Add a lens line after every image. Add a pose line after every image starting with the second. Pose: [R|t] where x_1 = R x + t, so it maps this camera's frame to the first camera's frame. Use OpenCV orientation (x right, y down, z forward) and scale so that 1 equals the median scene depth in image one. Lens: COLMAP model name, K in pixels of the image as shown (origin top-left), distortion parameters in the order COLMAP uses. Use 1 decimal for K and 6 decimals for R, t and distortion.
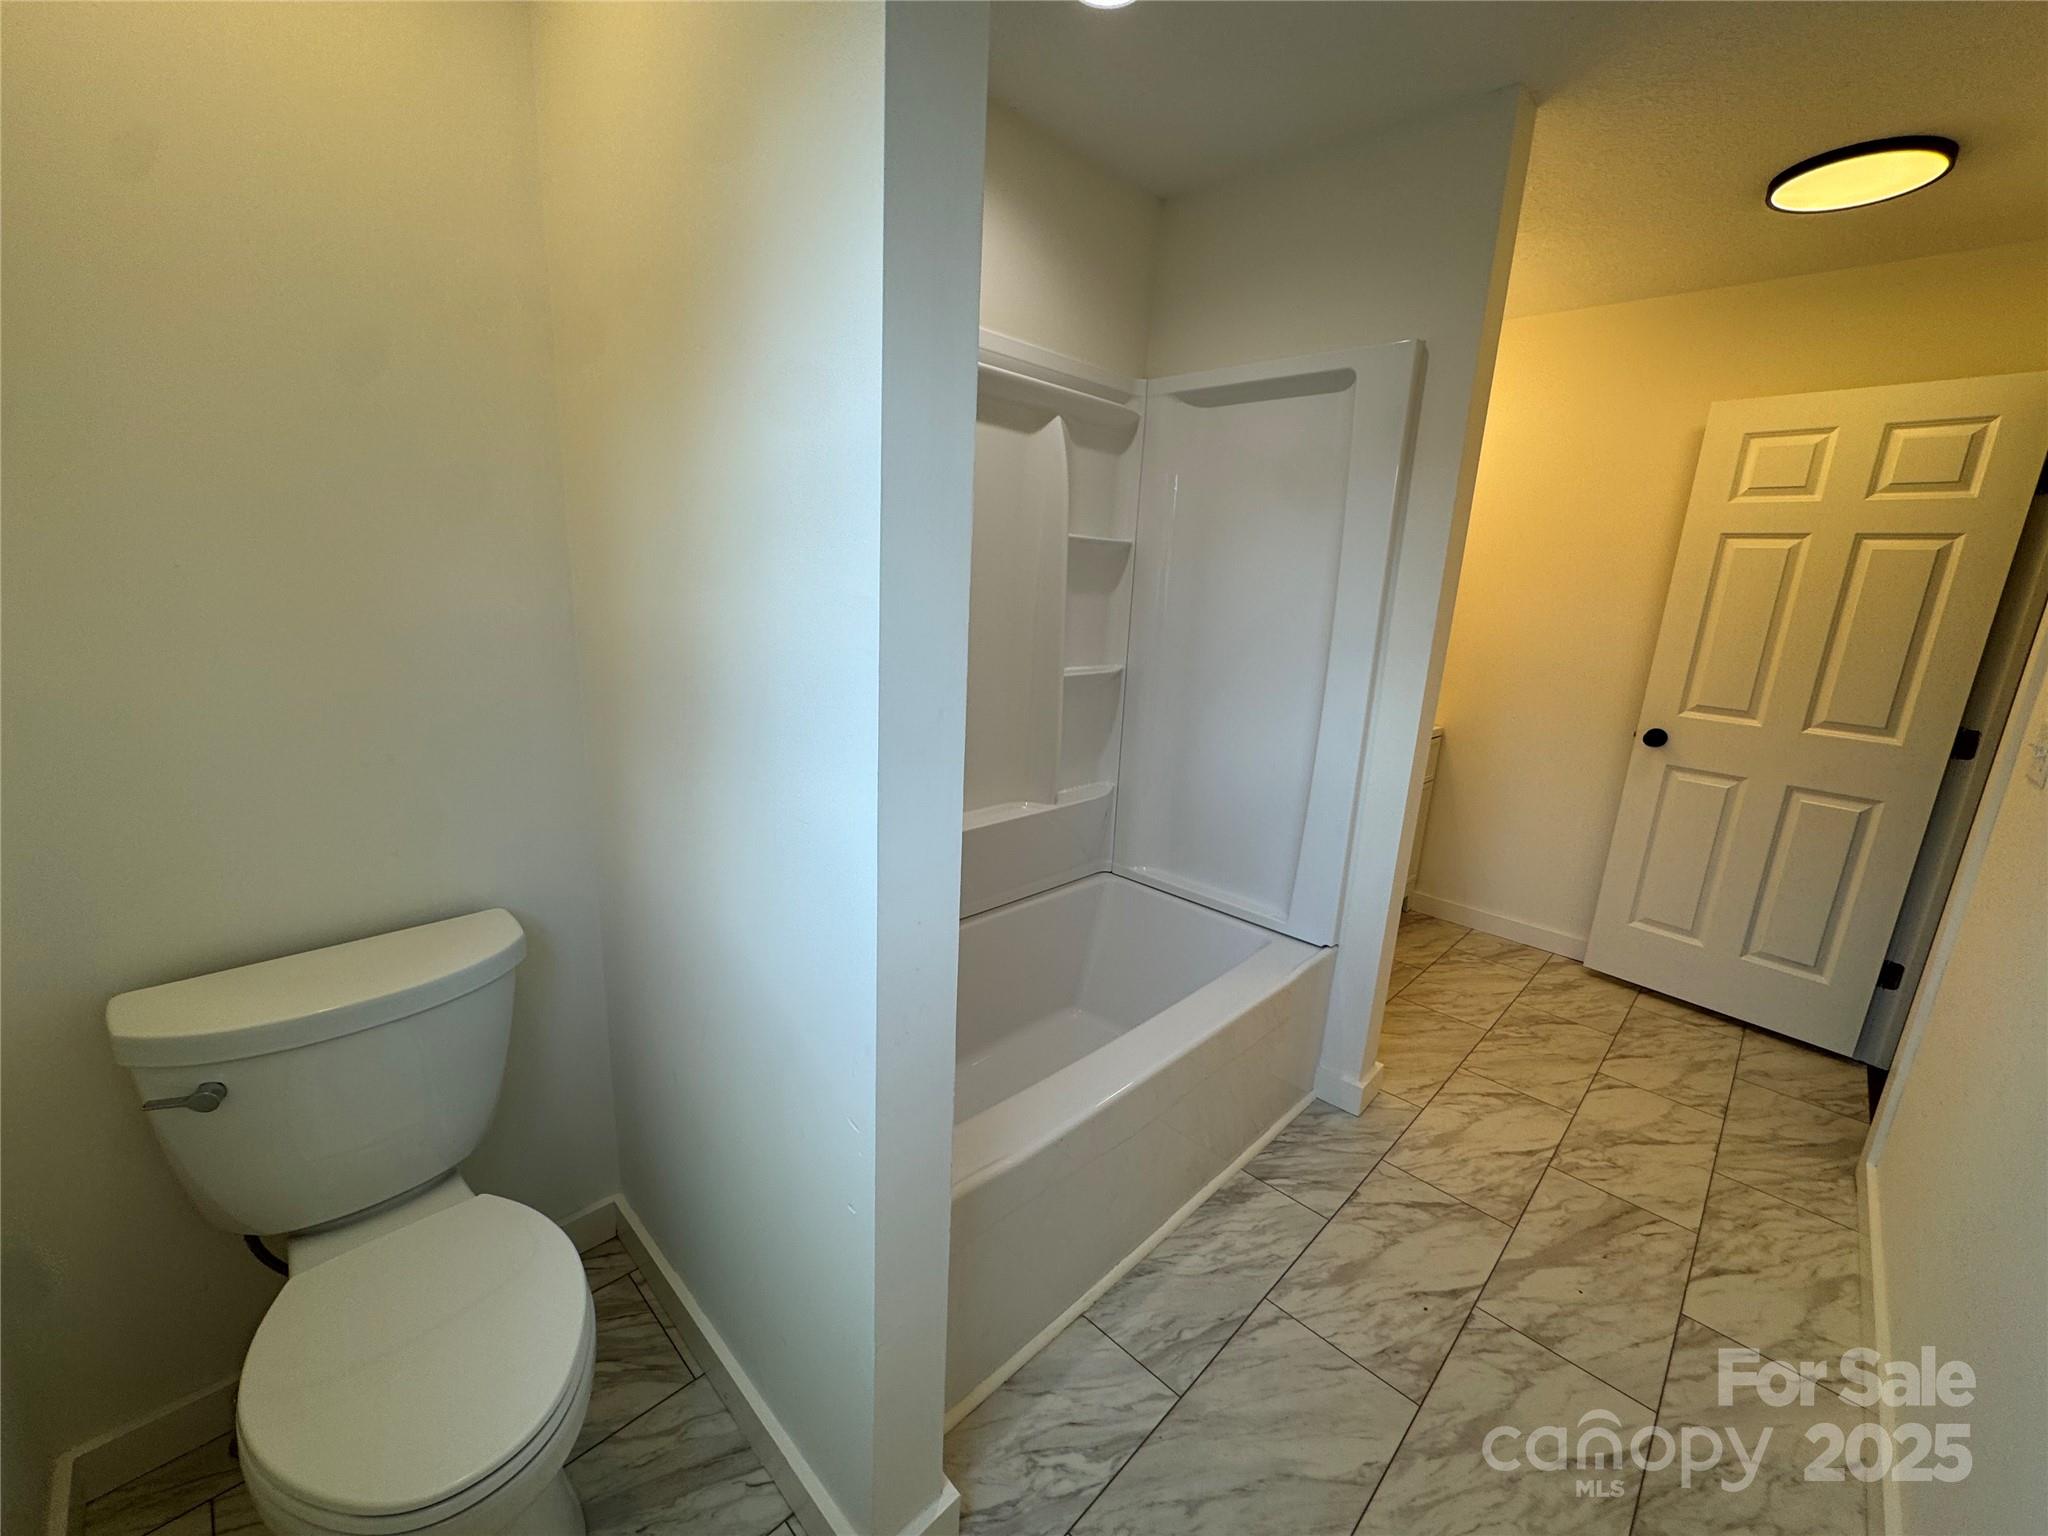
lens RADIAL K [[822.0, 0, 1017.7], [0, 822.0, 762.3], [0, 0, 1]] dist [-0.002955, 0.000373]
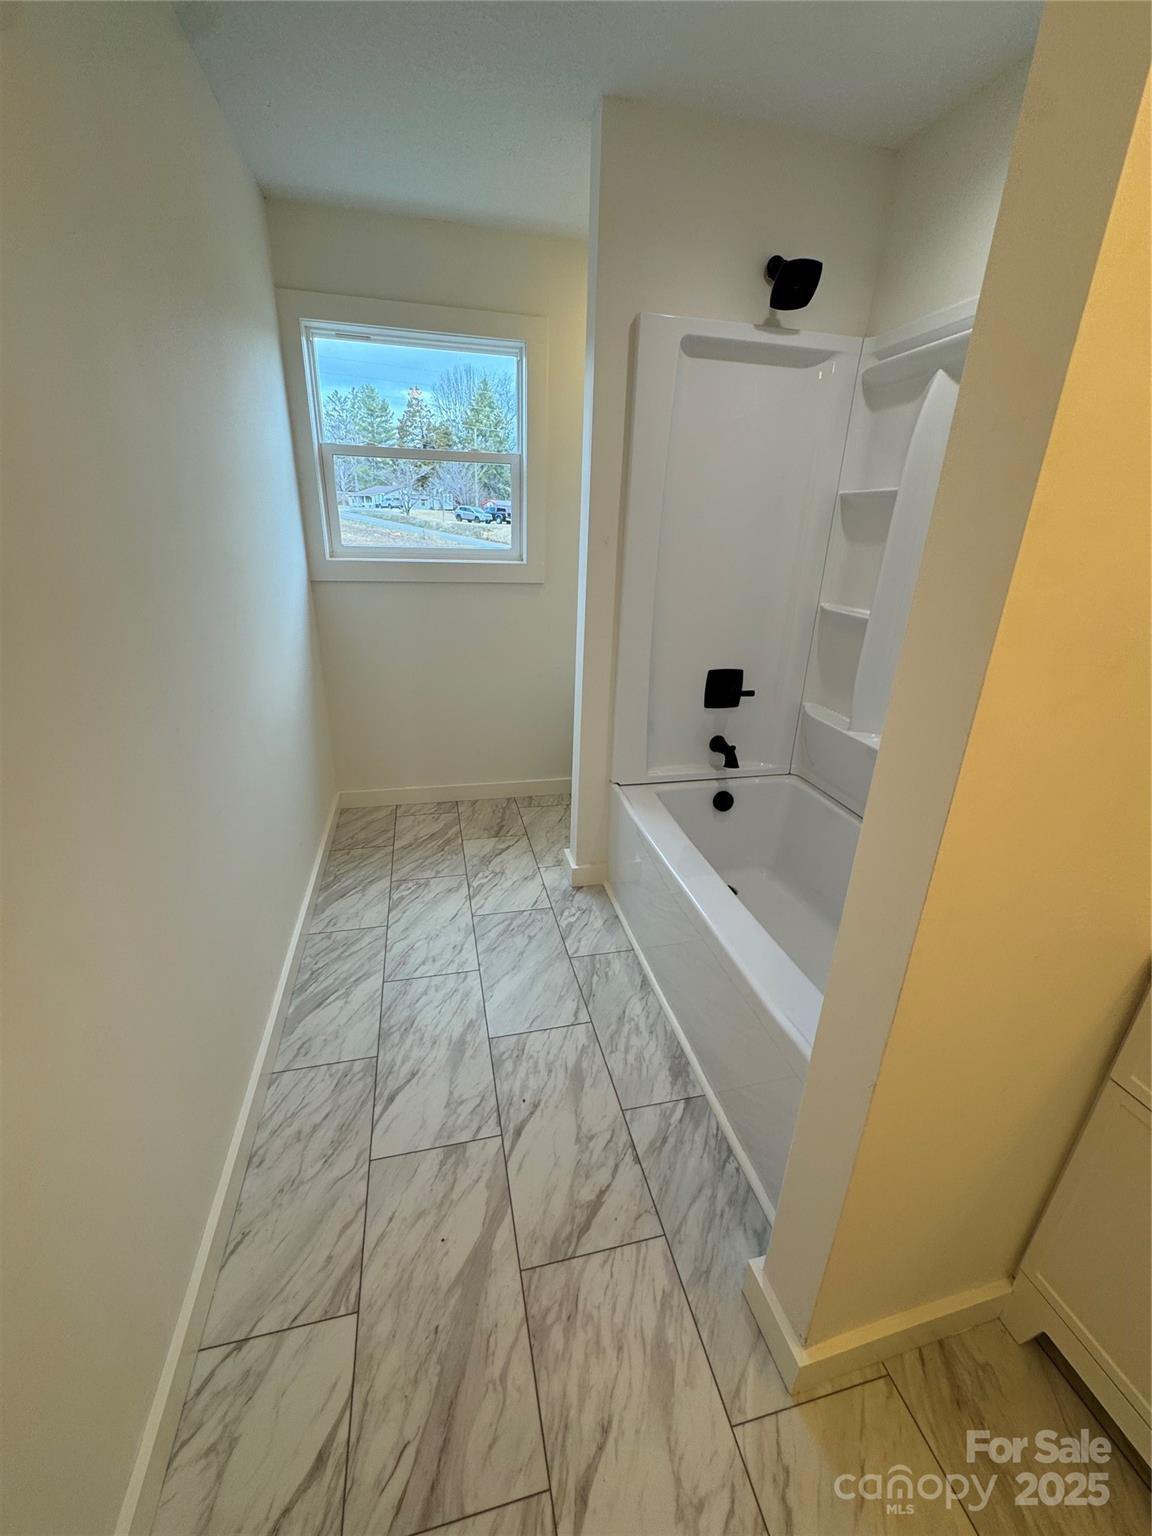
lens RADIAL K [[616.5, 0, 579.6], [0, 616.5, 761.4], [0, 0, 1]] dist [-0.002955, 0.000373]
pose [[-0.522076, 0.242079, -0.817823, 0.938922], [-0.248851, 0.873918, 0.417542, -0.177678], [0.815788, 0.421504, -0.396010, 1.043879]]
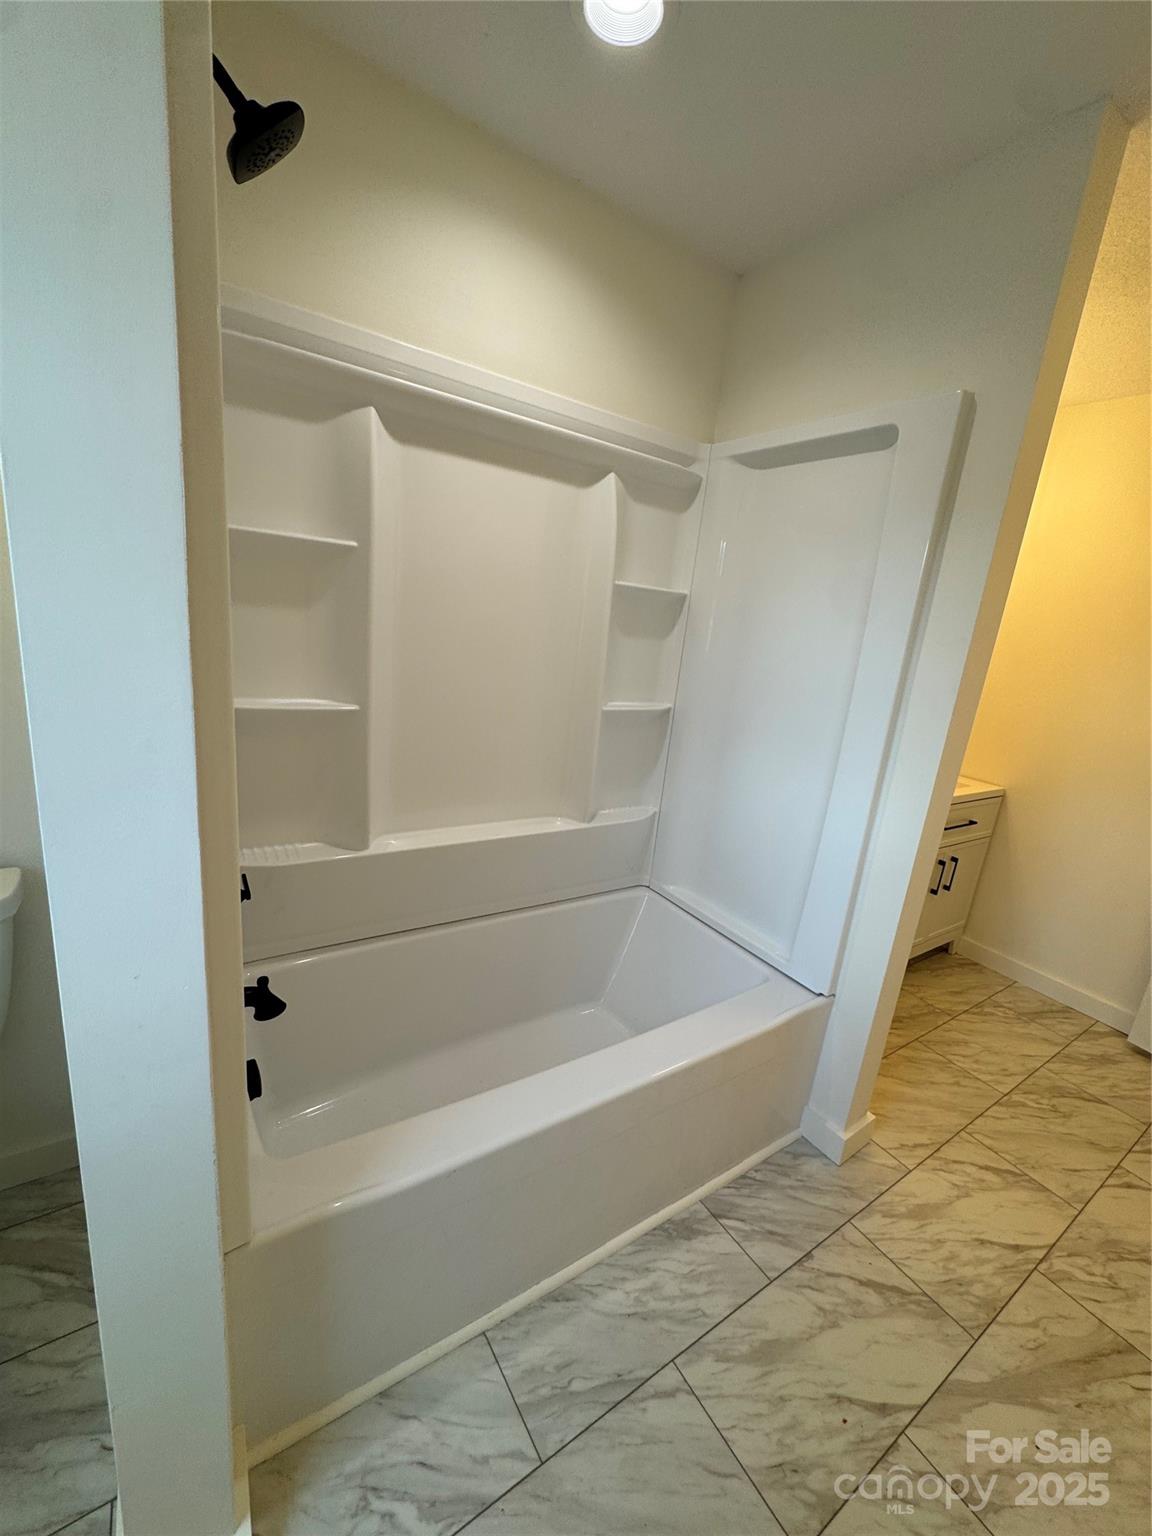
lens RADIAL K [[616.5, 0, 572.8], [0, 616.5, 763.6], [0, 0, 1]] dist [-0.002955, 0.000373]
pose [[0.977488, 0.101724, -0.184852, 0.212079], [-0.102171, 0.994741, 0.007131, -0.041557], [0.184605, 0.011915, 0.982741, 0.212878]]
